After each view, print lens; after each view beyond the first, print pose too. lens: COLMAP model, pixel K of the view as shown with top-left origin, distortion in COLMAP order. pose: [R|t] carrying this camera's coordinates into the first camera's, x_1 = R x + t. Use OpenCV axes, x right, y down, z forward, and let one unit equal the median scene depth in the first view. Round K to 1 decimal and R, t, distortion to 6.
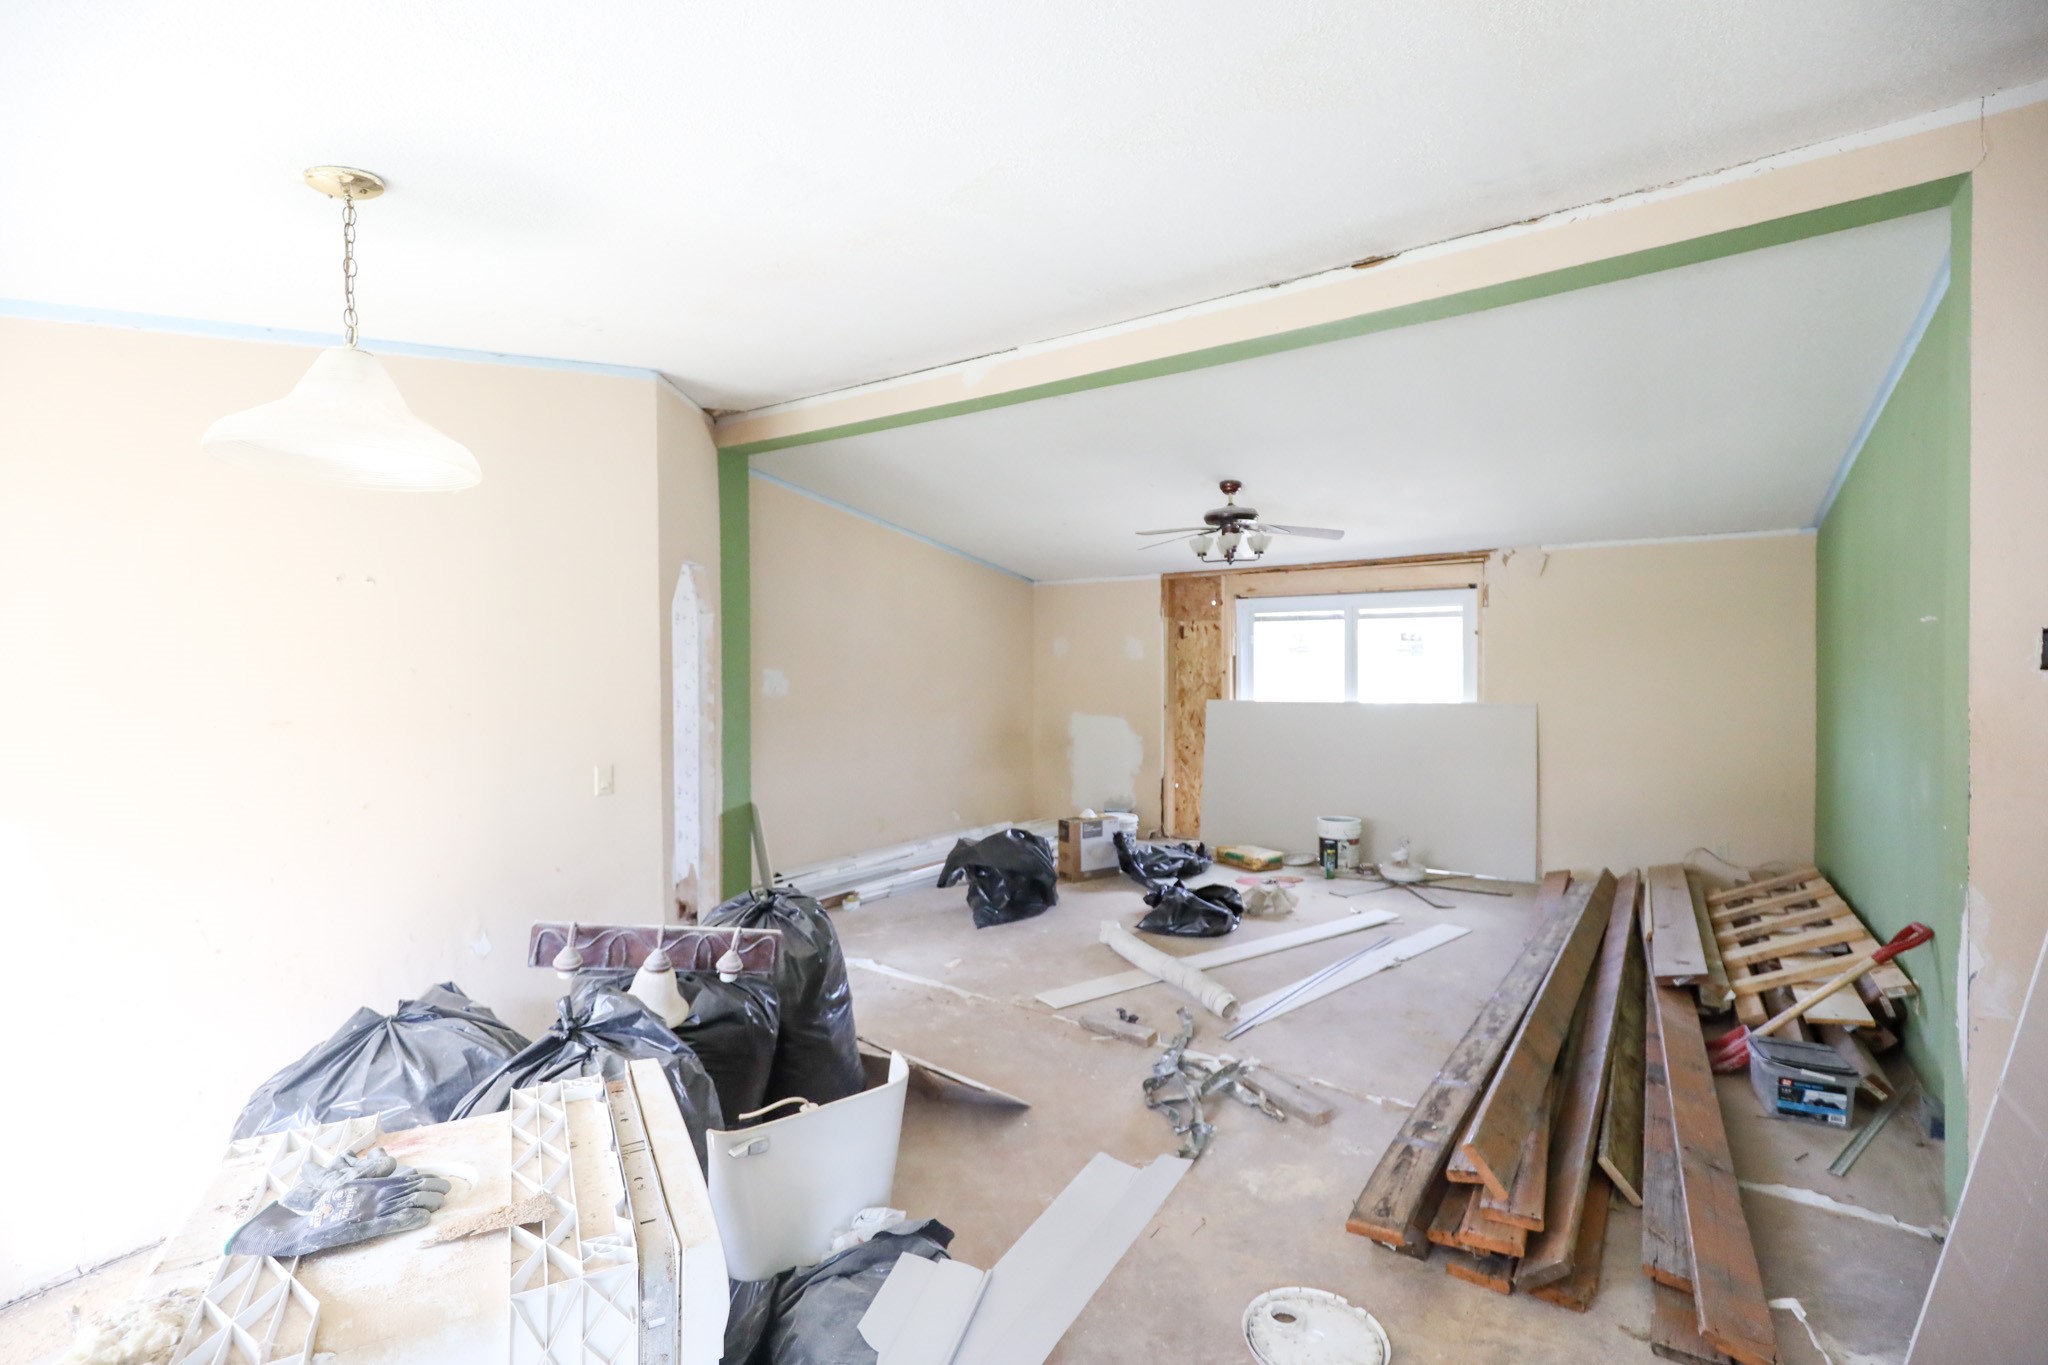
lens RADIAL K [[929.7, 0, 1018.8], [0, 929.7, 669.7], [0, 0, 1]] dist [-0.001869, 0.000028]
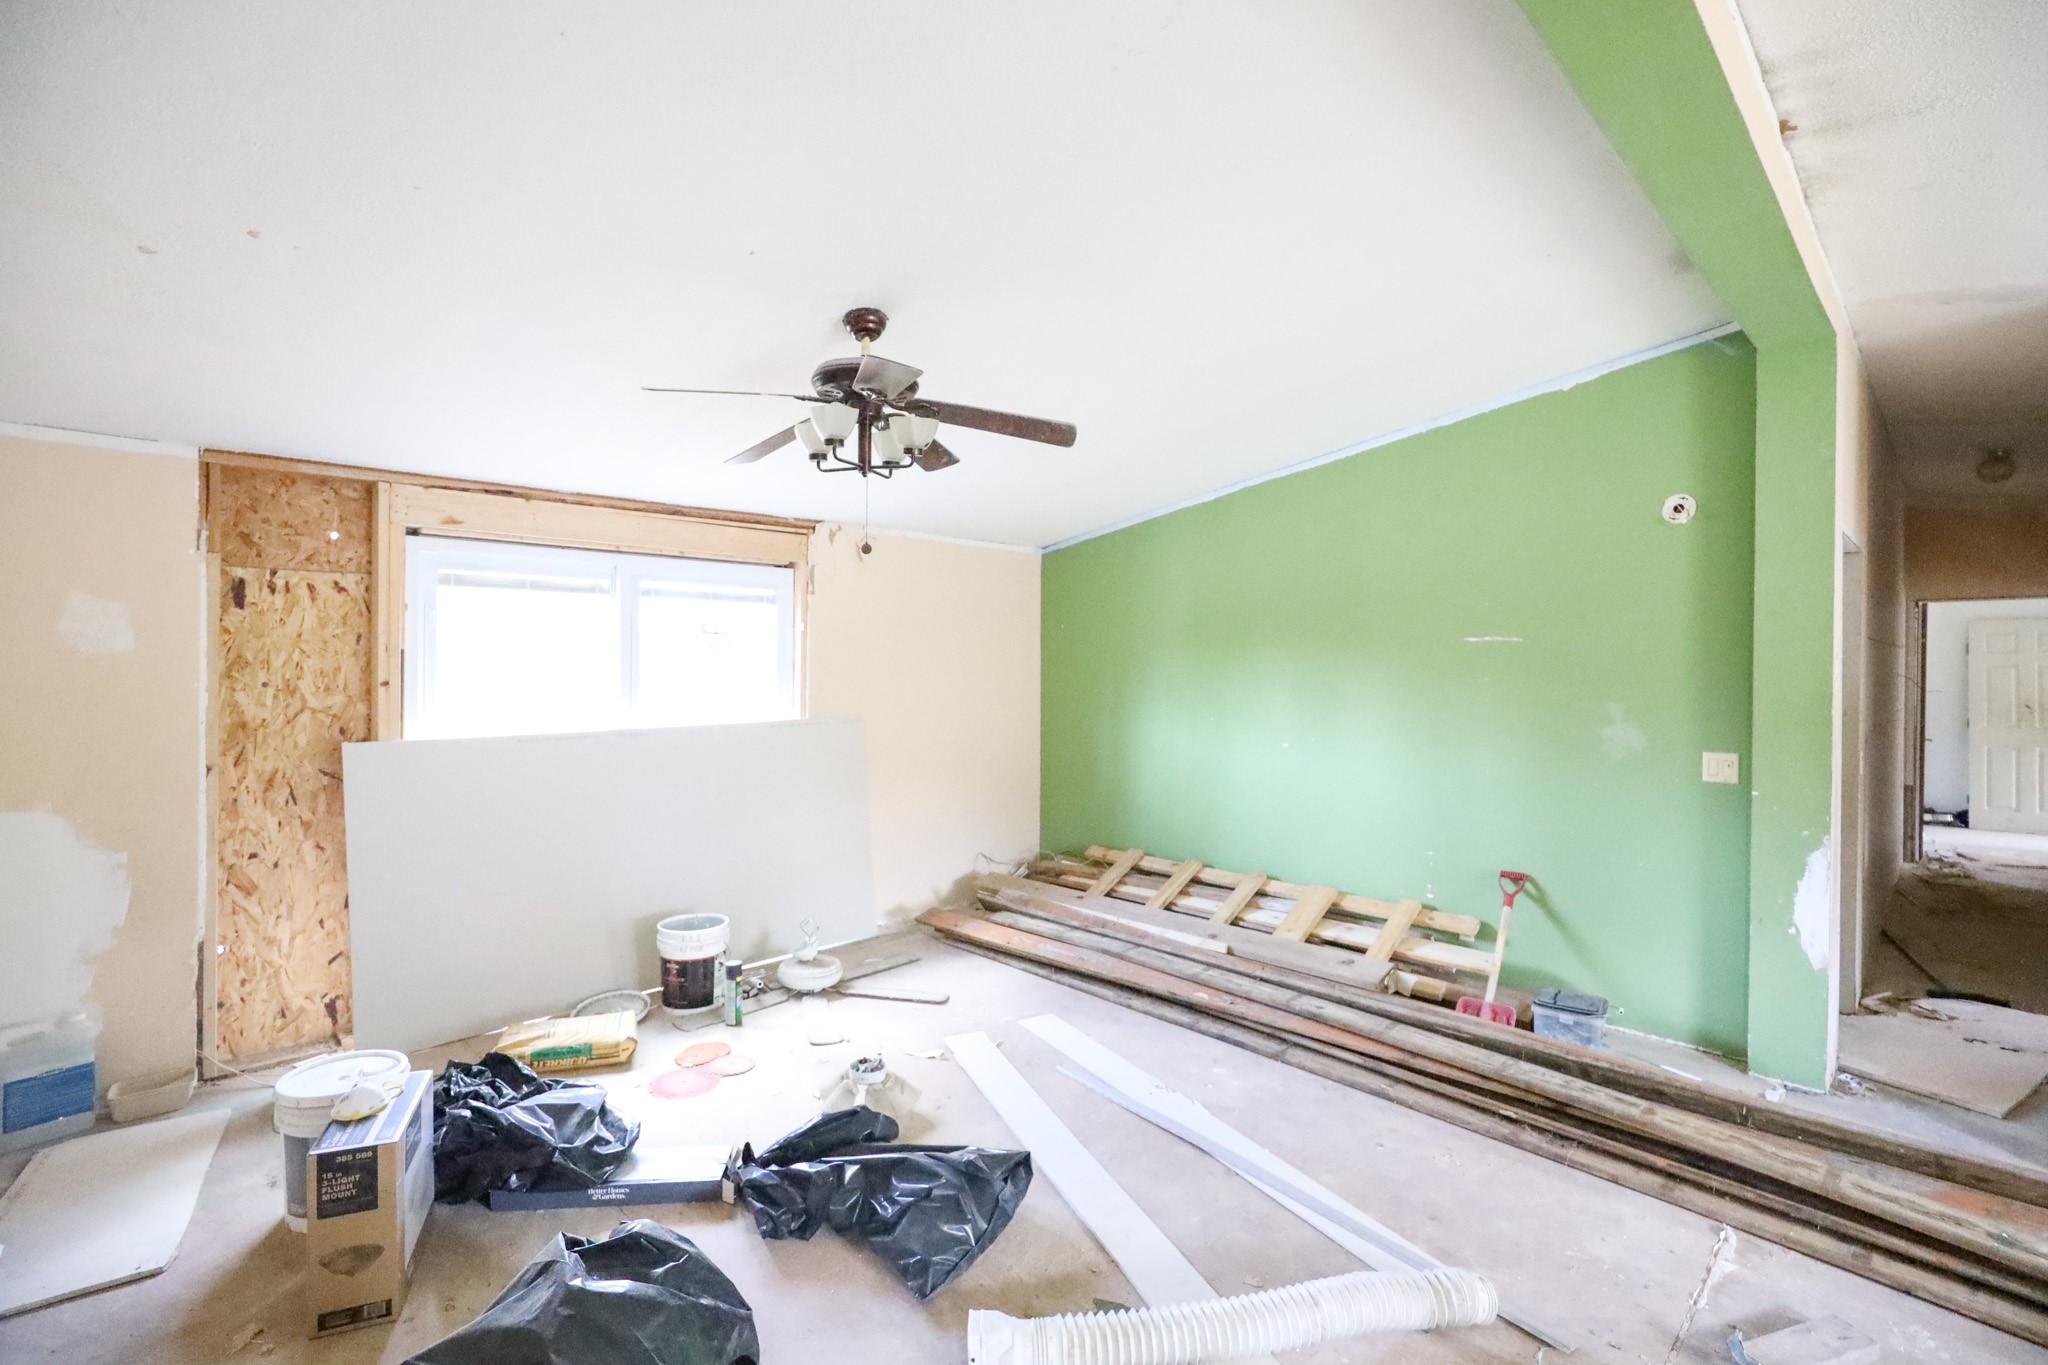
lens RADIAL K [[929.7, 0, 1018.8], [0, 929.7, 669.7], [0, 0, 1]] dist [-0.001869, 0.000028]
pose [[0.196195, 0.000115, 0.980565, -0.185457], [0.001540, 0.999999, -0.000426, -0.003777], [-0.980564, 0.001594, 0.196195, 0.581399]]
